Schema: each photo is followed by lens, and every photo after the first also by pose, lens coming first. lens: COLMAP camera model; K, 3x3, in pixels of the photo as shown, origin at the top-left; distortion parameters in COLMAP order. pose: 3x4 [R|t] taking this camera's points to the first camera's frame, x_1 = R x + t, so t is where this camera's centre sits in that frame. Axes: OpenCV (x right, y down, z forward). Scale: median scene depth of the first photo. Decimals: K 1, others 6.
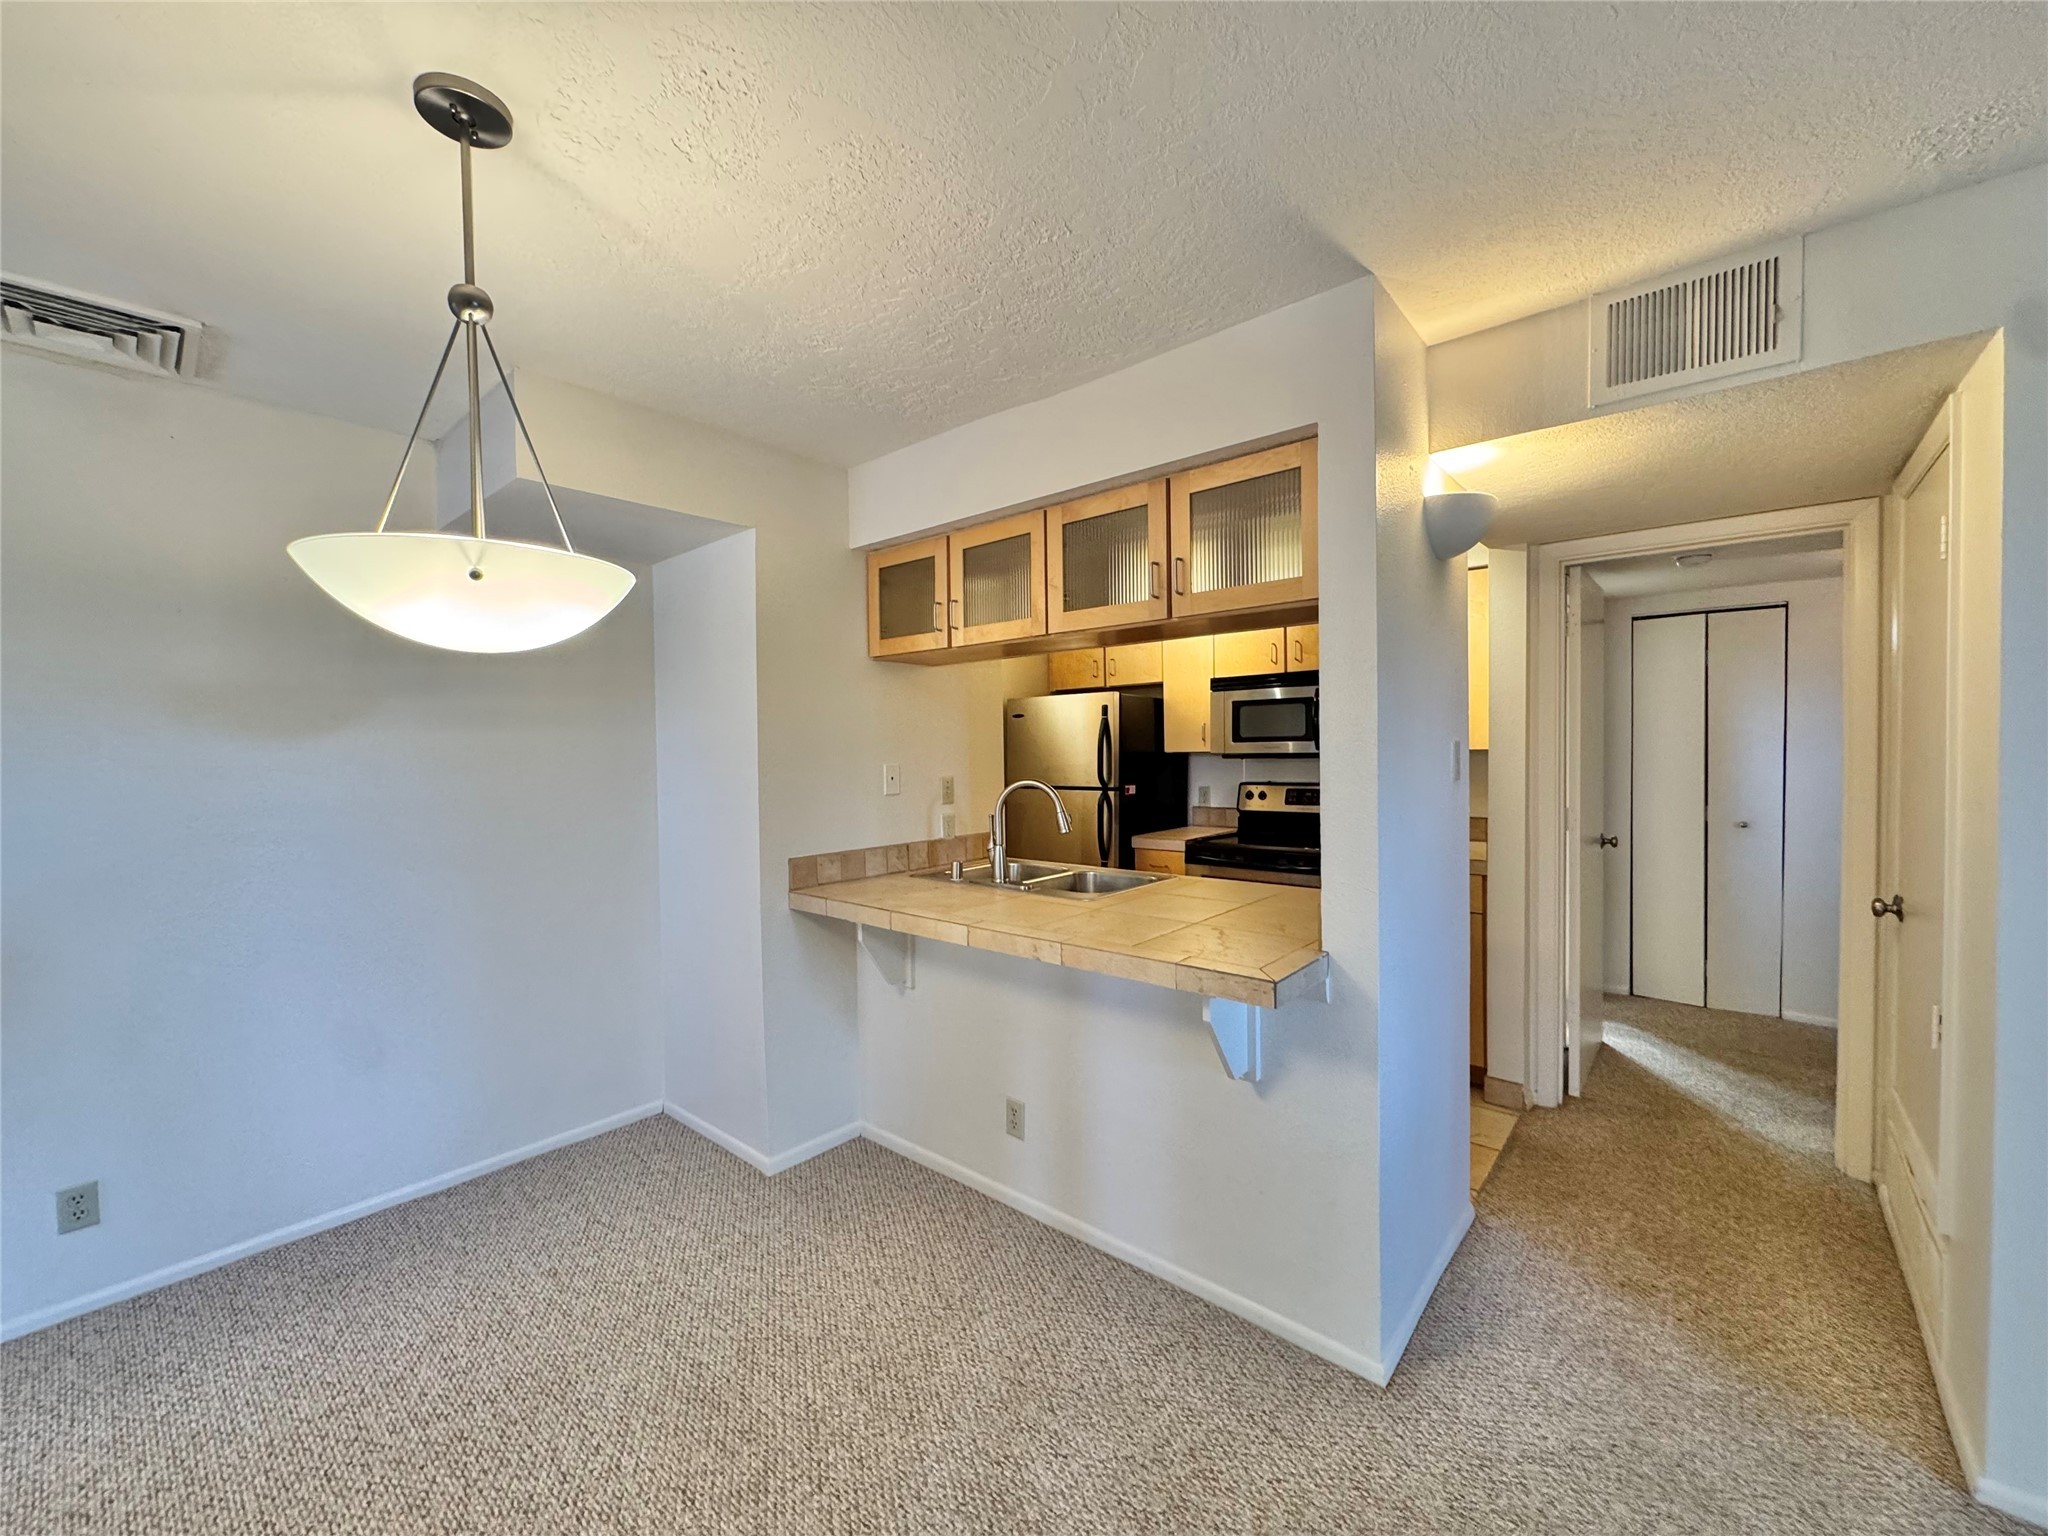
lens RADIAL K [[820.2, 0, 1020.8], [0, 820.2, 773.1], [0, 0, 1]] dist [-0.005322, 0.000722]
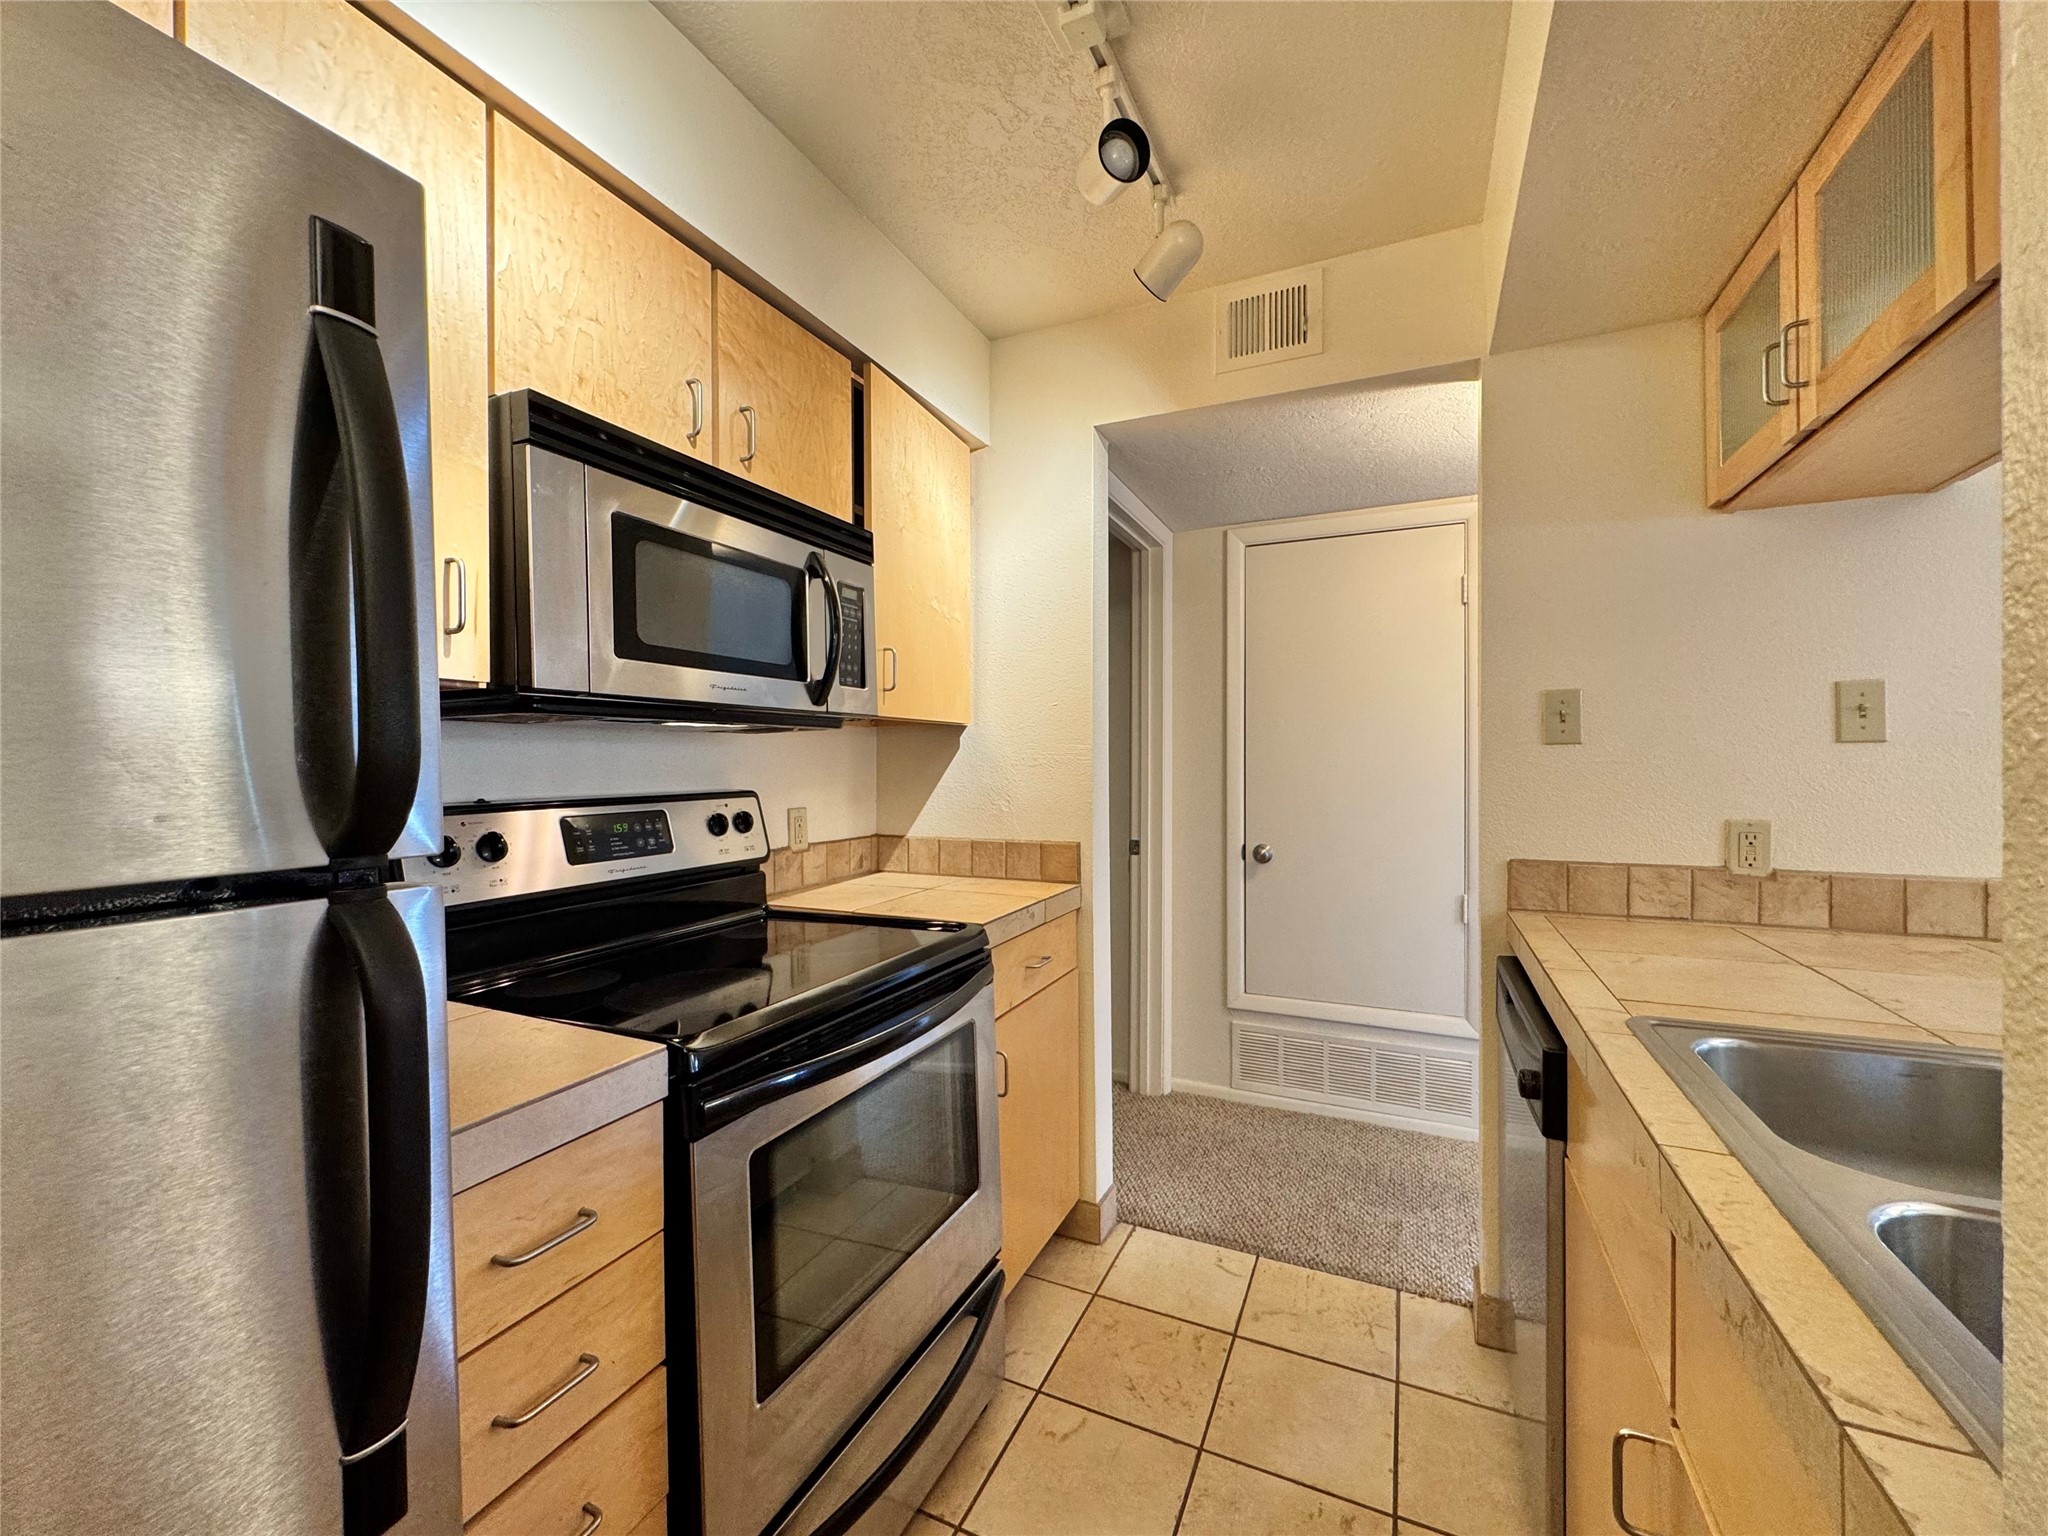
lens RADIAL K [[820.2, 0, 1024.1], [0, 820.2, 767.8], [0, 0, 1]] dist [-0.005322, 0.000722]
pose [[-0.268720, 0.010346, 0.963163, -0.049139], [0.042370, 0.999101, 0.001089, 0.006205], [-0.962286, 0.041102, -0.268916, 0.946242]]
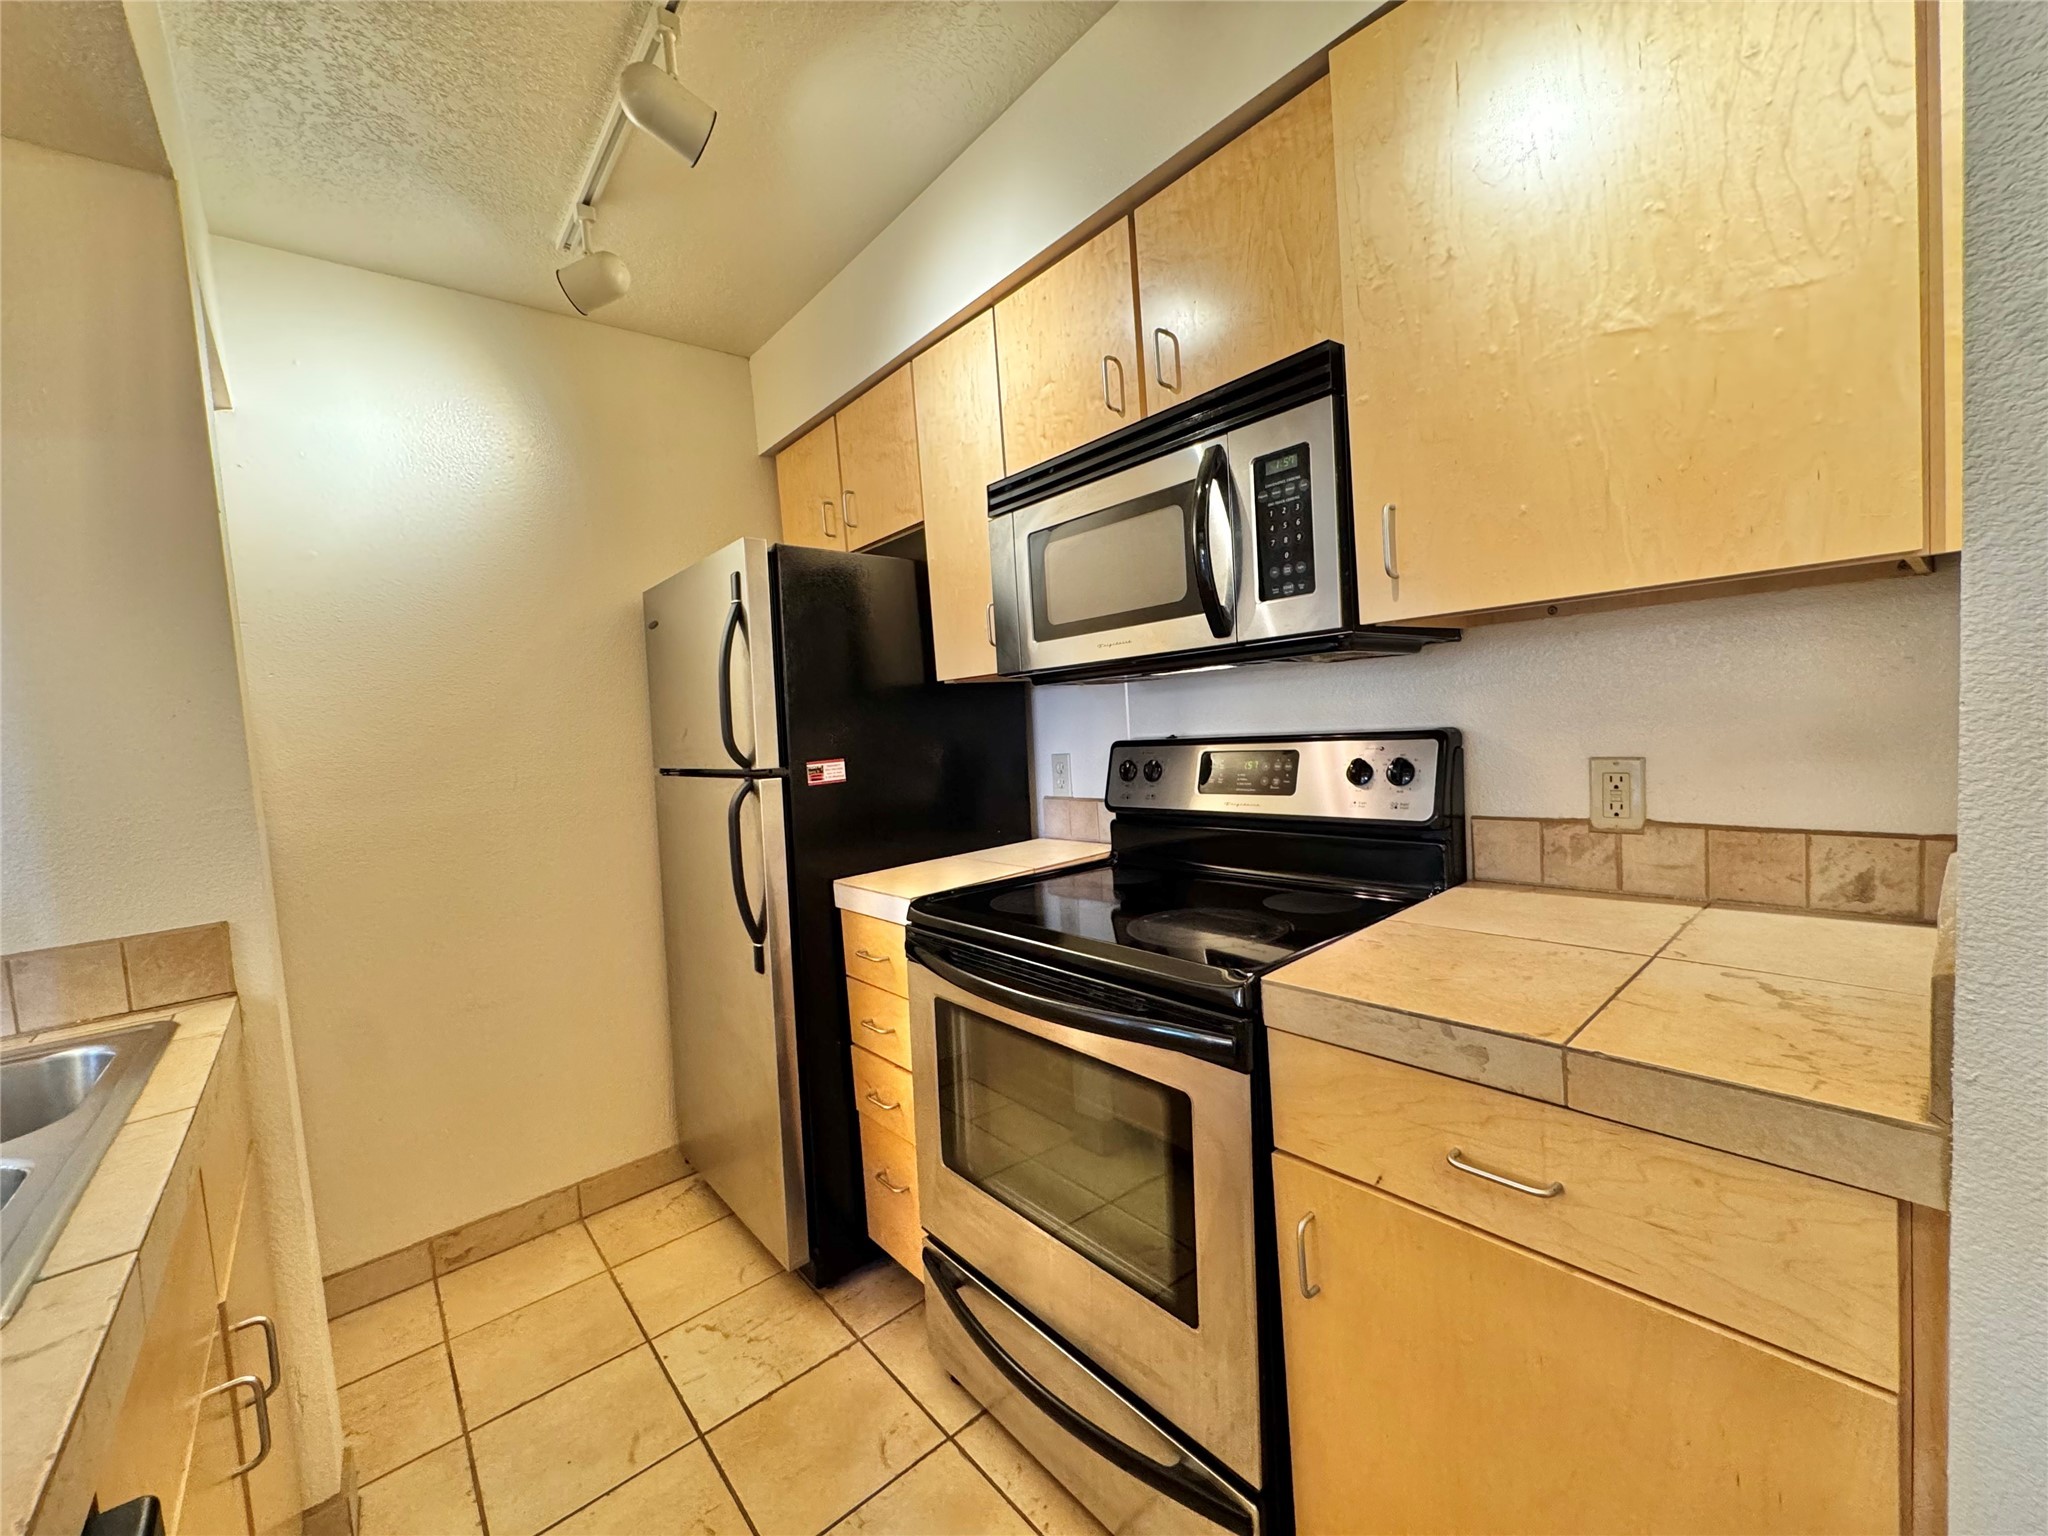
lens RADIAL K [[820.2, 0, 1023.3], [0, 820.2, 766.5], [0, 0, 1]] dist [-0.005322, 0.000722]
pose [[0.987441, -0.042850, -0.152068, 0.311268], [0.048442, 0.998272, 0.033260, 0.008458], [0.150380, -0.040209, 0.987810, 0.616879]]
